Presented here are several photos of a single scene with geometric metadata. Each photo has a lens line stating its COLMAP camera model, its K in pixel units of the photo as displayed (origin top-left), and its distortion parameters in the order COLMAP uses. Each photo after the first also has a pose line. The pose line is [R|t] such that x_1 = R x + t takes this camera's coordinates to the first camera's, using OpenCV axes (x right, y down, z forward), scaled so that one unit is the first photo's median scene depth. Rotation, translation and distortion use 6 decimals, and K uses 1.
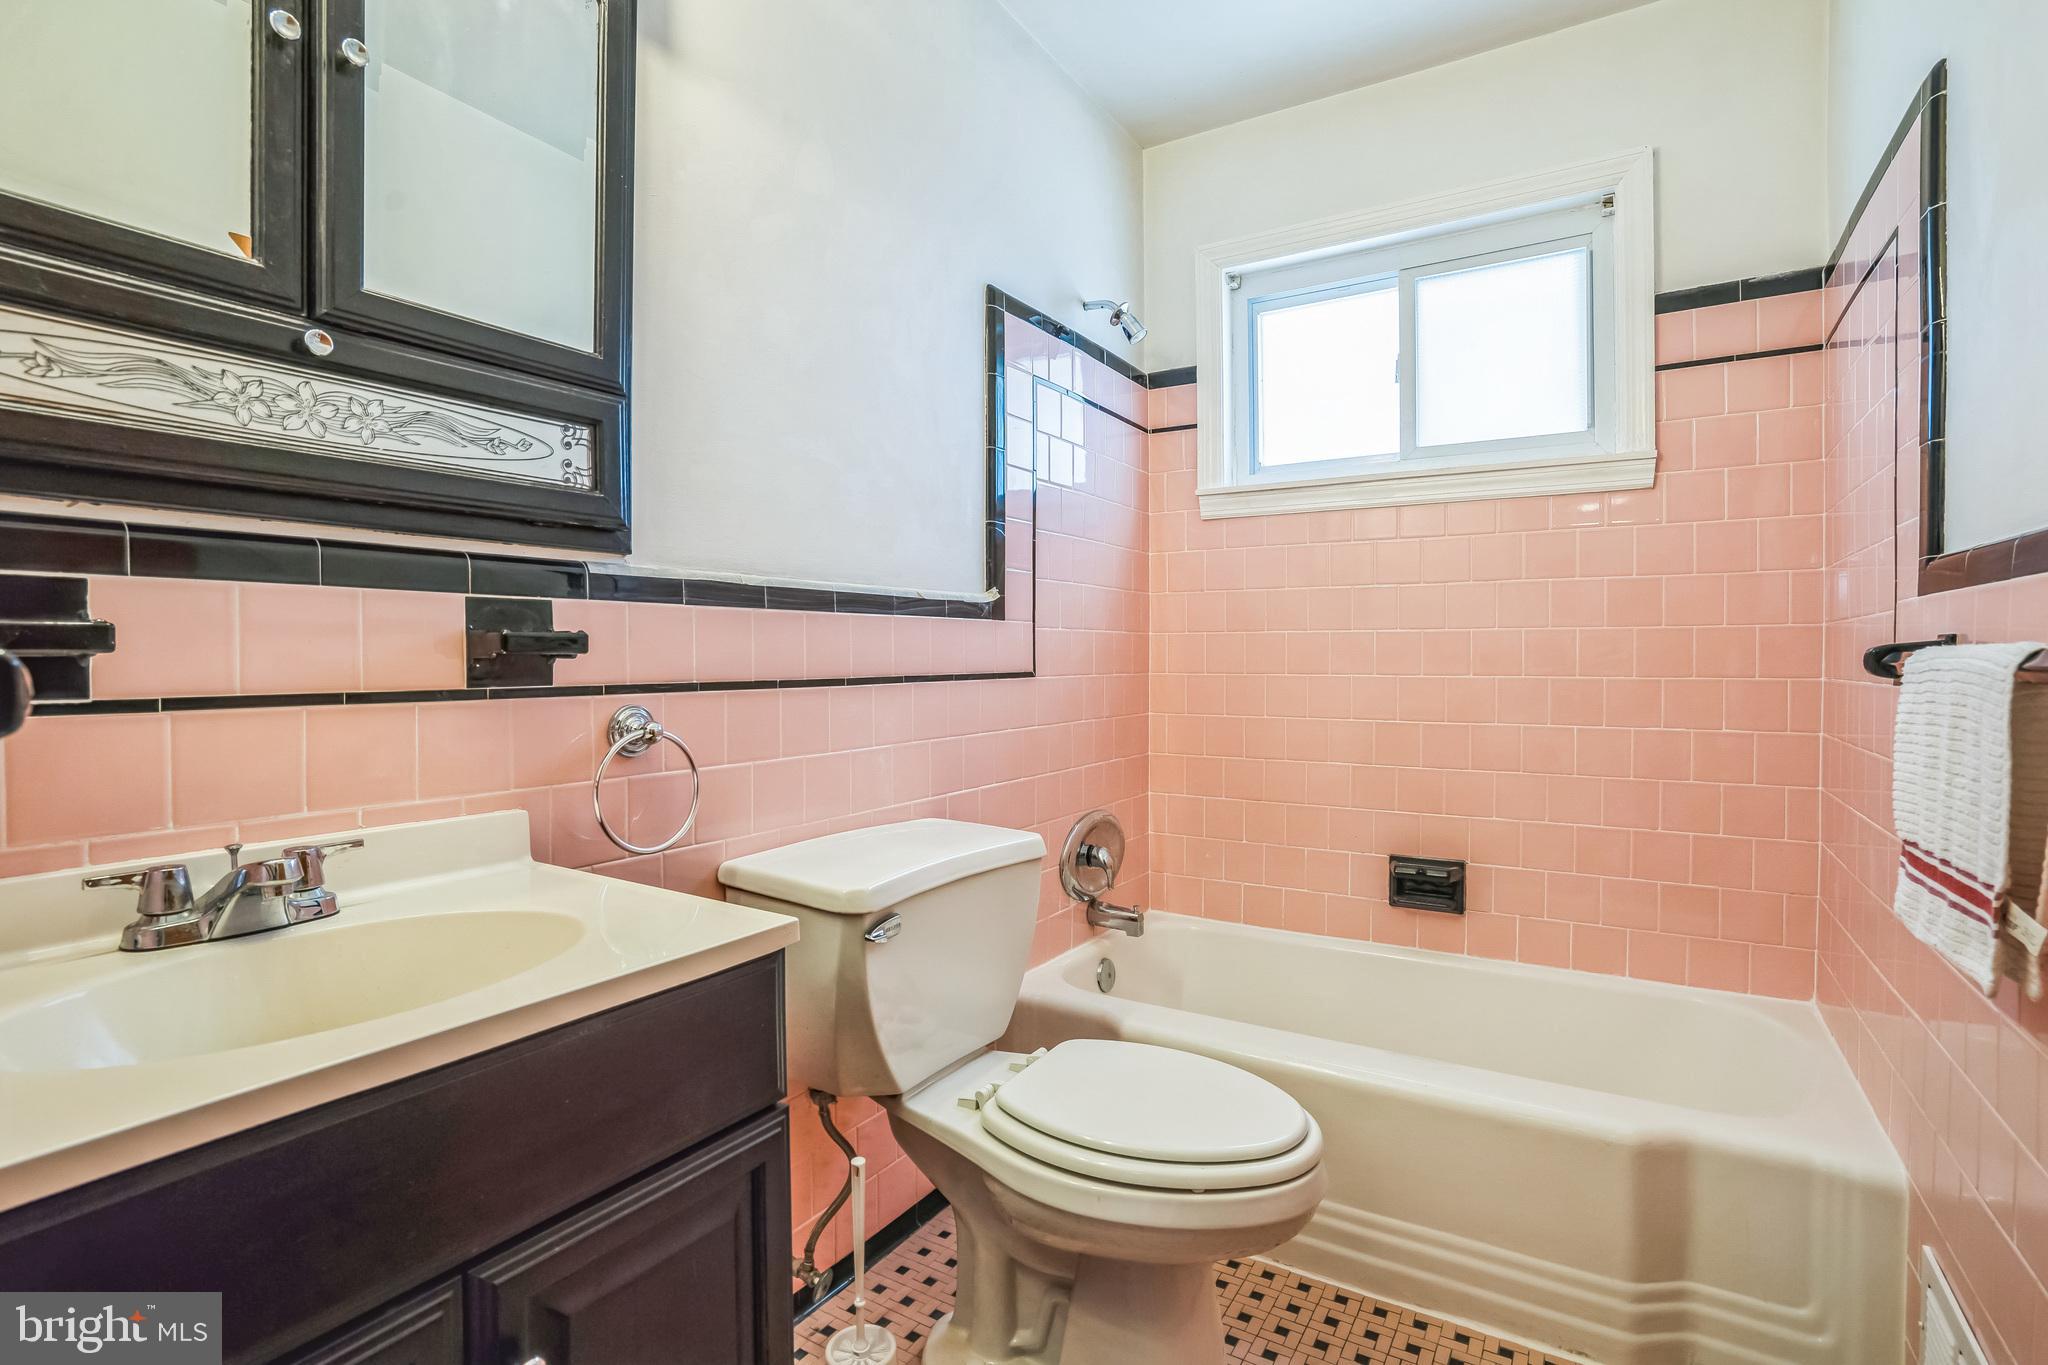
lens RADIAL K [[966.1, 0, 1015.0], [0, 966.1, 684.2], [0, 0, 1]] dist [-0.054168, 0.018960]
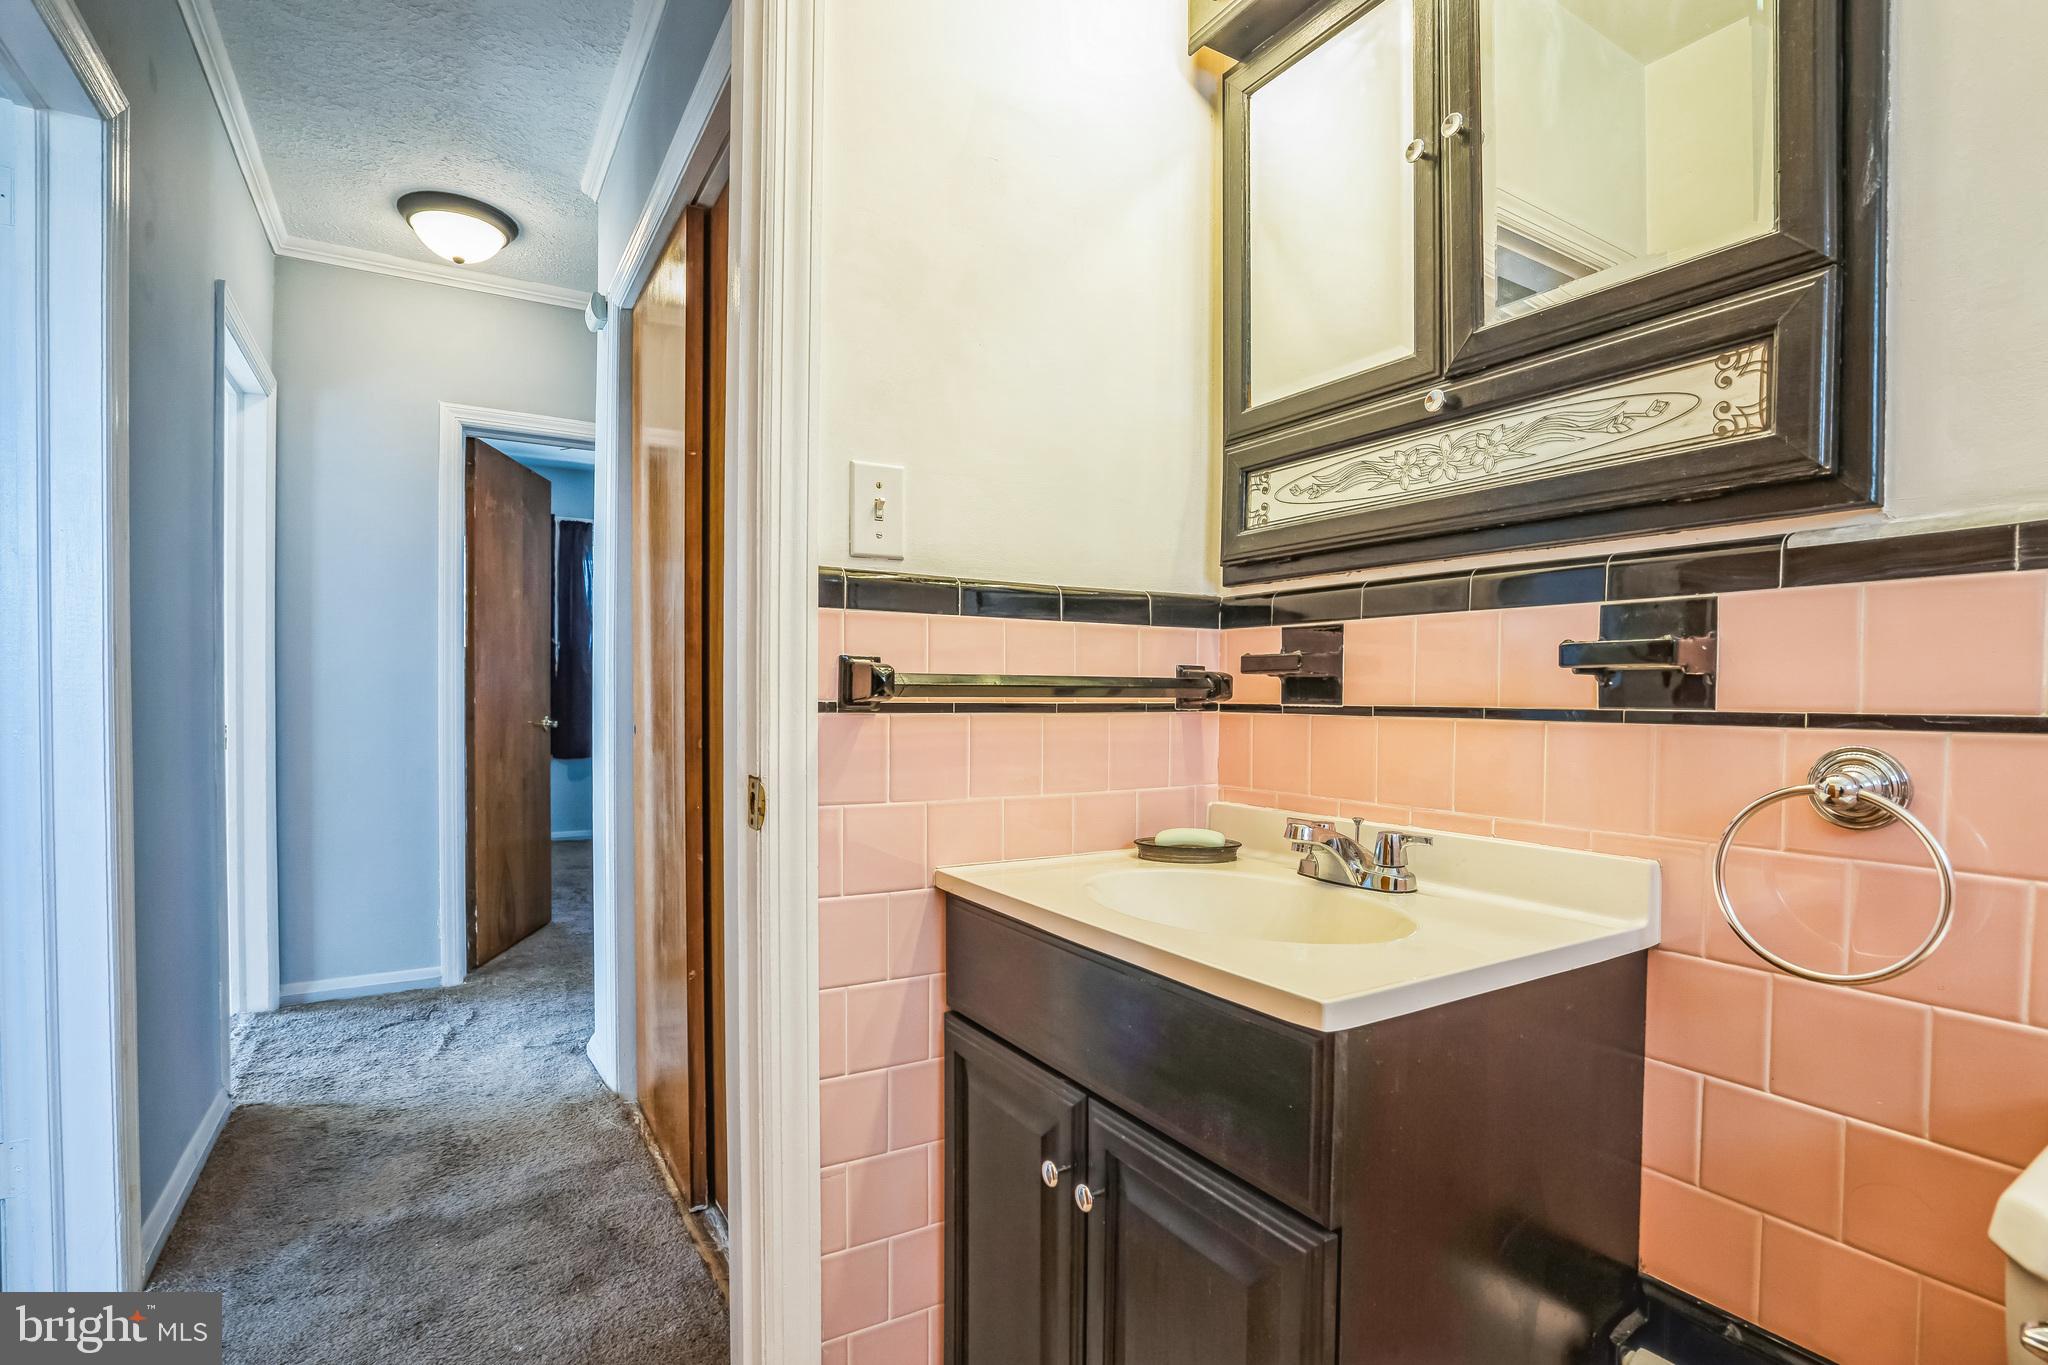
lens RADIAL K [[1000.8, 0, 1019.0], [0, 1000.8, 715.9], [0, 0, 1]] dist [-0.017073, -0.000143]
pose [[-0.445014, 0.034992, -0.894840, 0.575014], [-0.016037, 0.998765, 0.047031, -0.027900], [0.895380, 0.035281, -0.443903, 1.077261]]
